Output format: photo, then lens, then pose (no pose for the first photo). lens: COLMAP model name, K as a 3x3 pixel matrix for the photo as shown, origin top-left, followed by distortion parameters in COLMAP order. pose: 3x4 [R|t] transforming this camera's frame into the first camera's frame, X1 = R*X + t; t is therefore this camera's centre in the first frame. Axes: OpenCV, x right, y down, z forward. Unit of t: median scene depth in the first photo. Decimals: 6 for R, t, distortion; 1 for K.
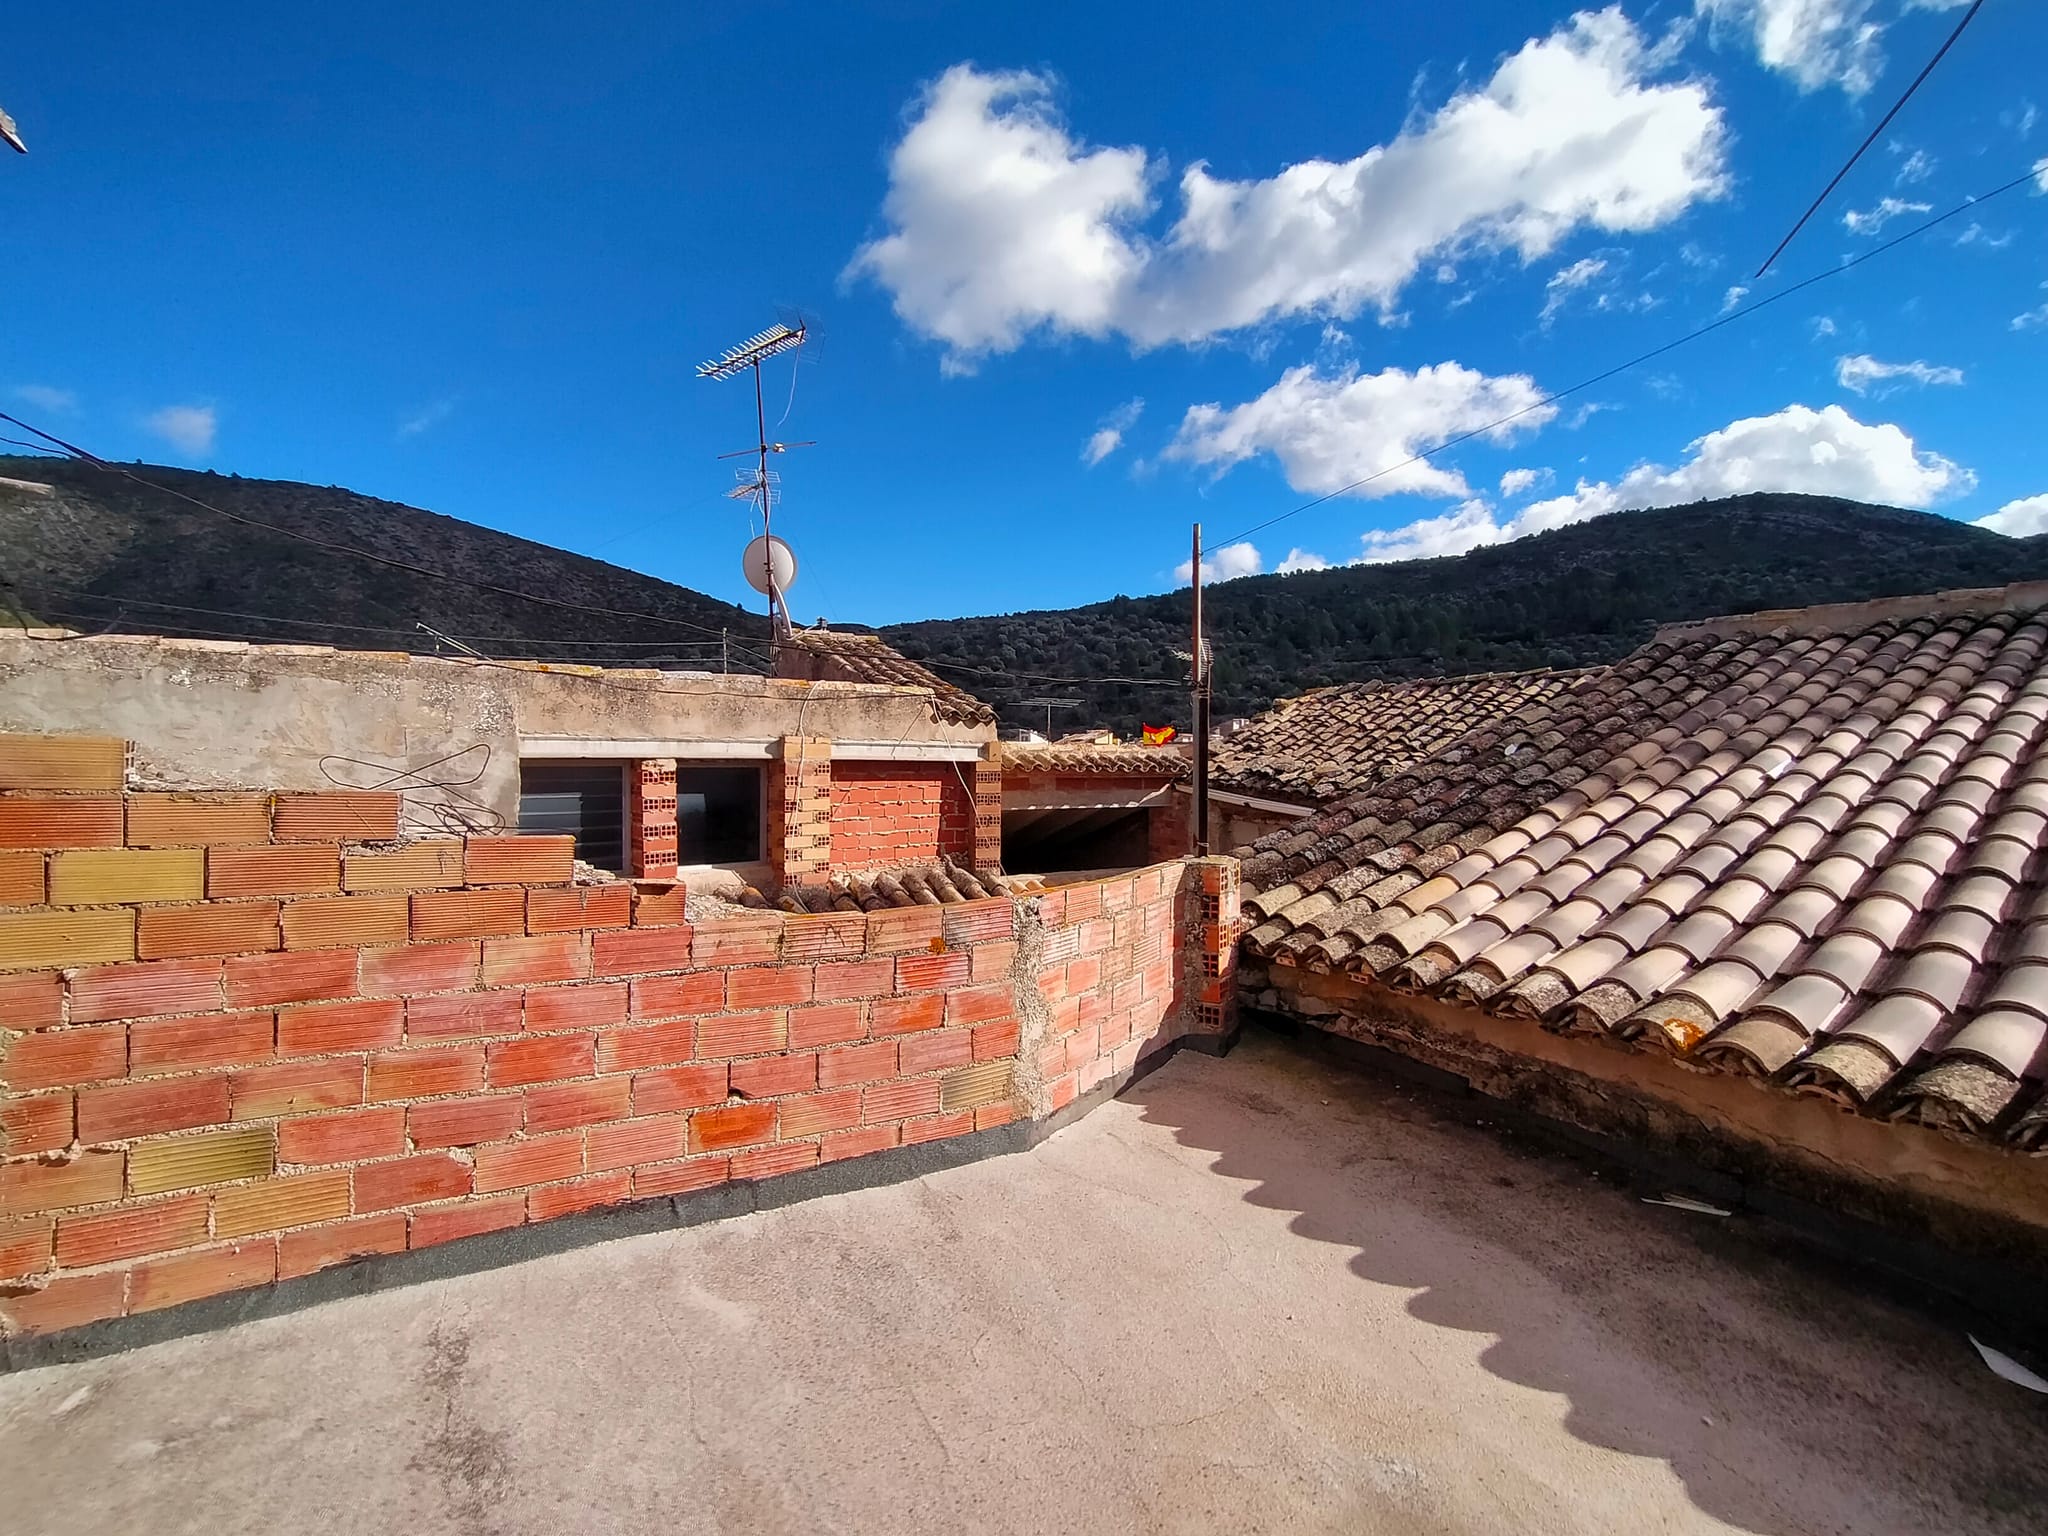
lens RADIAL K [[941.9, 0, 1024.6], [0, 941.9, 768.2], [0, 0, 1]] dist [0.003001, -0.002532]
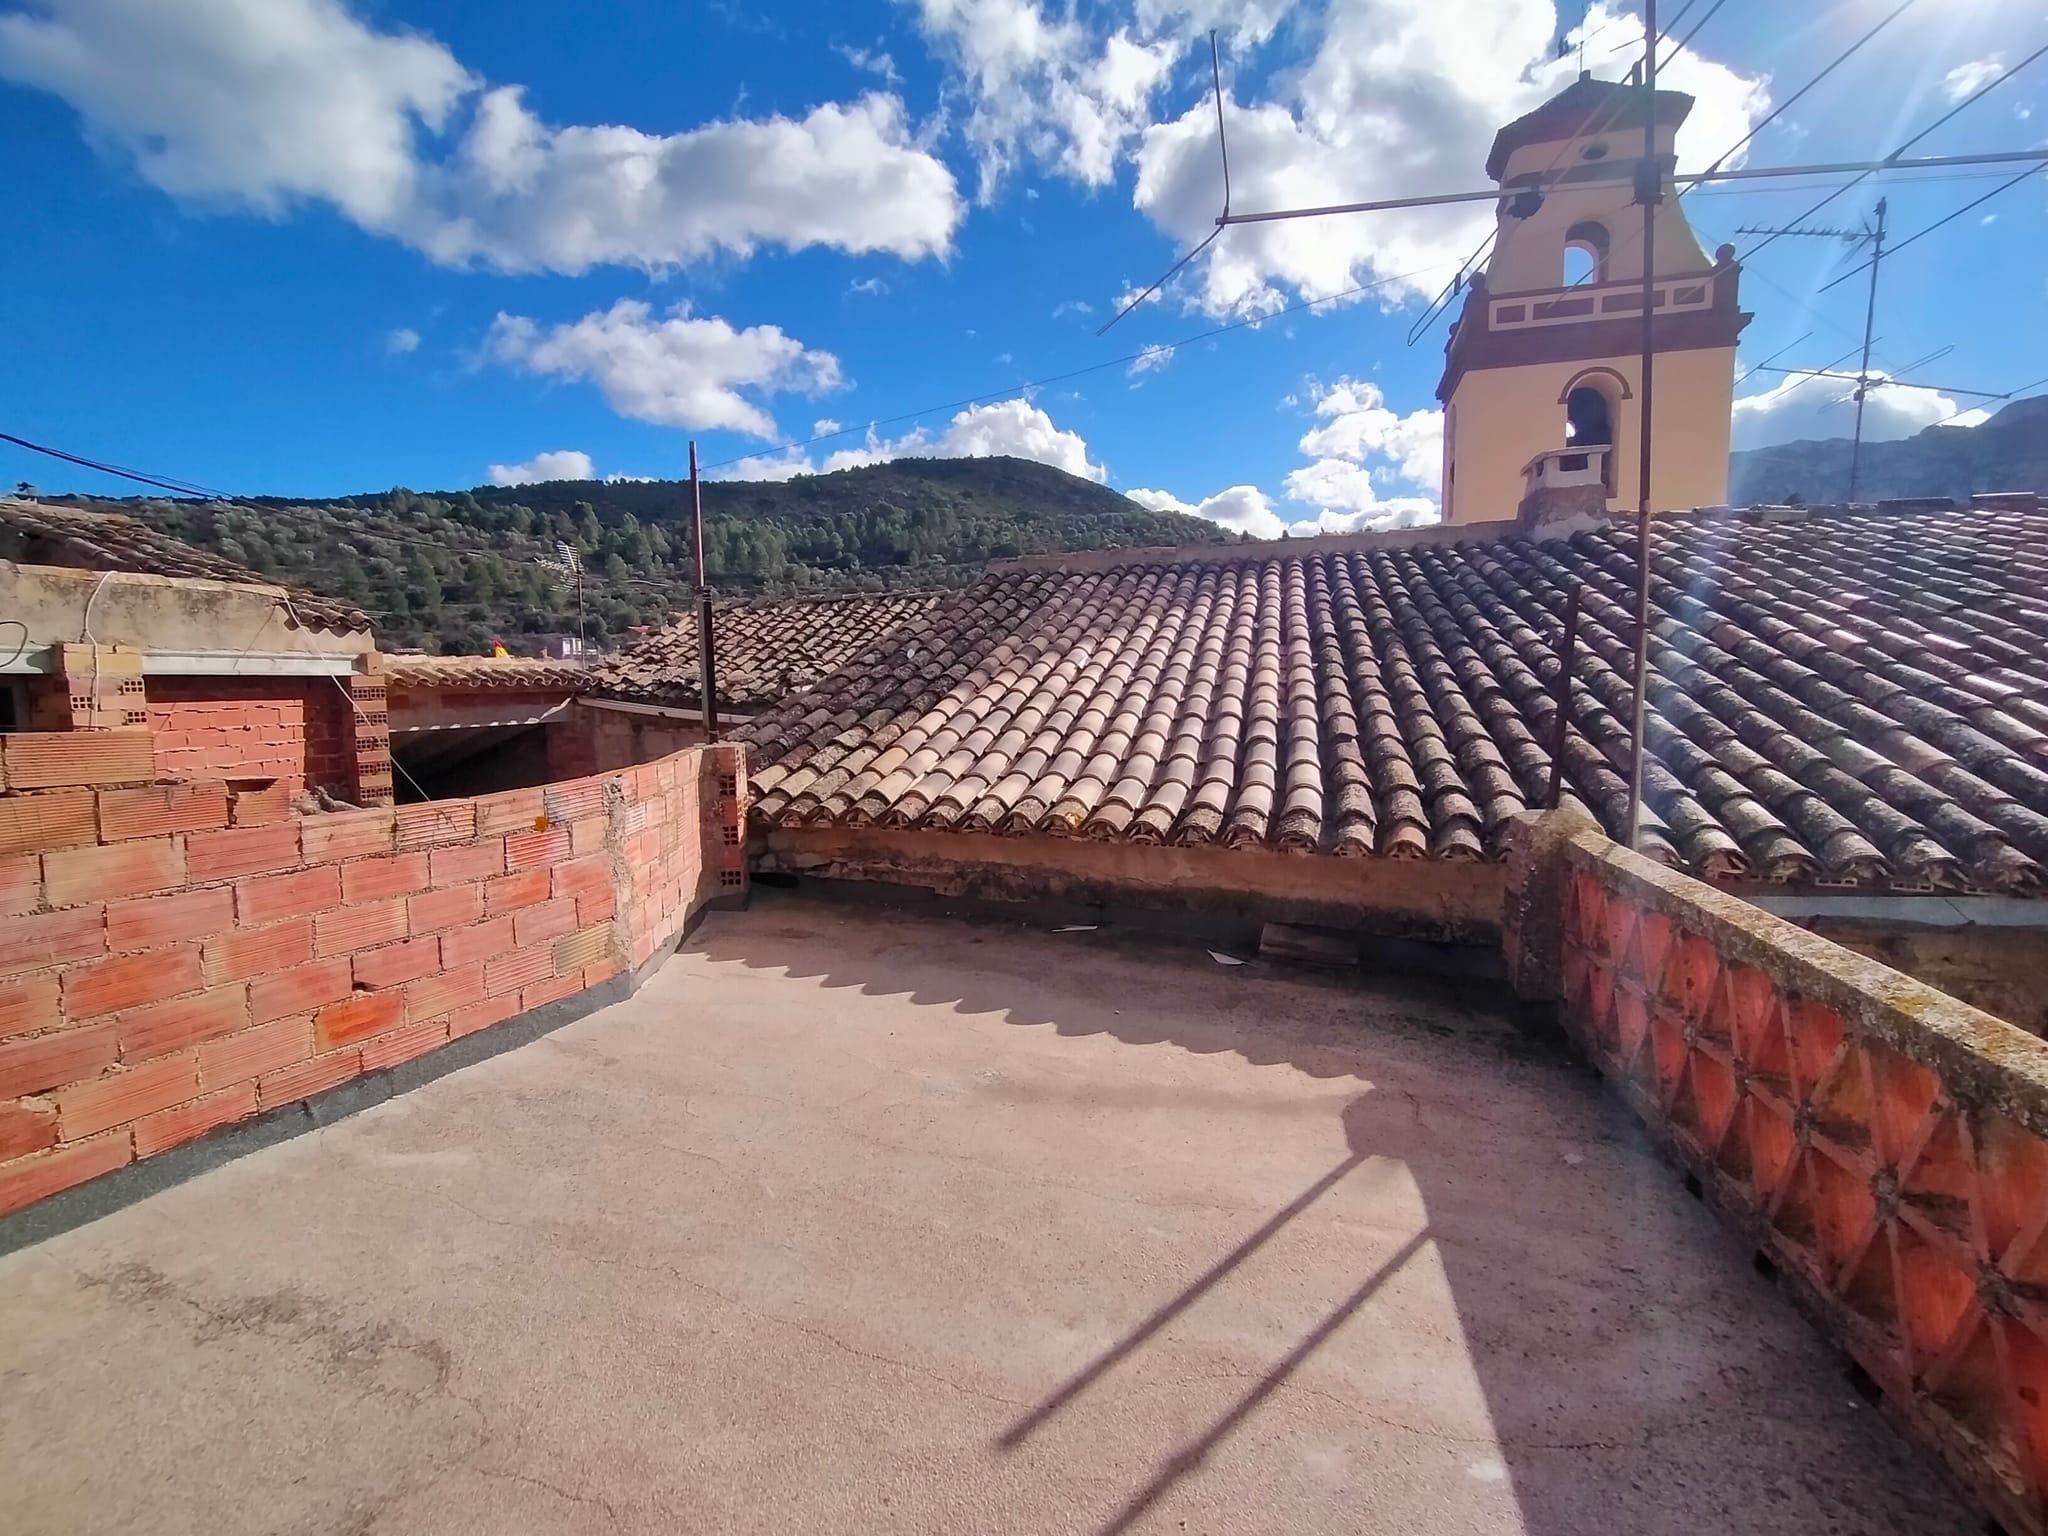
lens RADIAL K [[941.9, 0, 1023.3], [0, 941.9, 767.3], [0, 0, 1]] dist [0.003001, -0.002532]
pose [[0.782368, -0.080028, 0.617653, -0.286123], [0.028488, 0.995271, 0.092870, 0.036140], [-0.622164, -0.055063, 0.780948, -0.152999]]
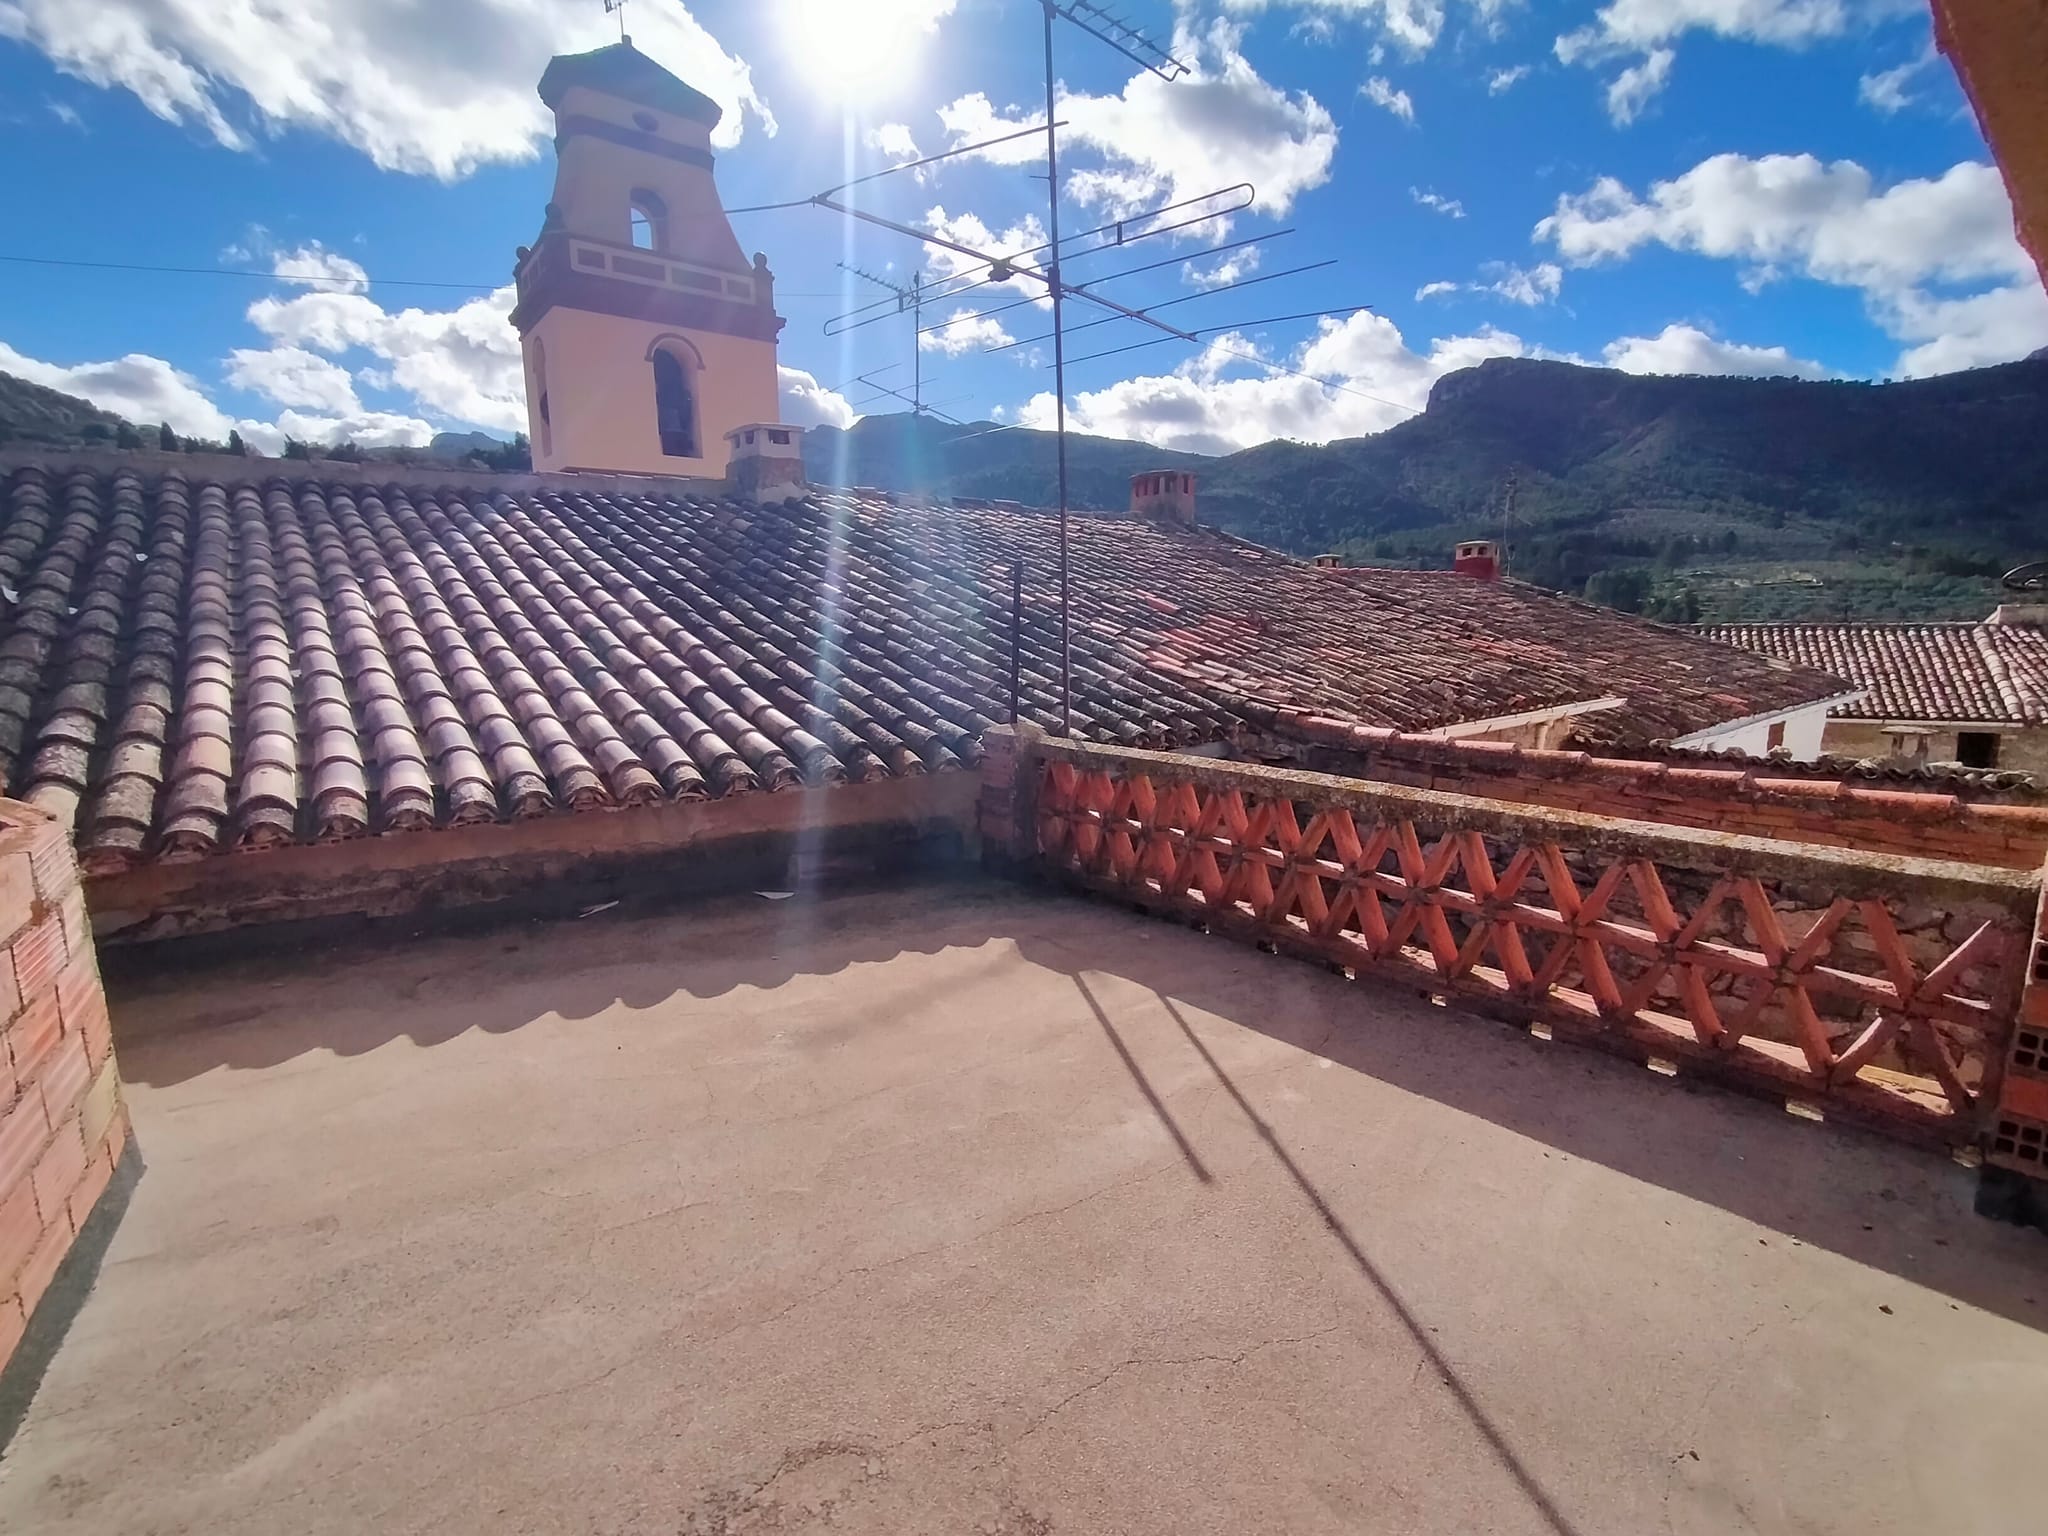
lens RADIAL K [[941.9, 0, 1025.7], [0, 941.9, 770.1], [0, 0, 1]] dist [0.003001, -0.002532]
pose [[-0.057640, -0.182328, 0.981547, -0.633175], [0.019801, 0.982779, 0.183720, -0.001930], [-0.998141, 0.030025, -0.053037, 0.354196]]
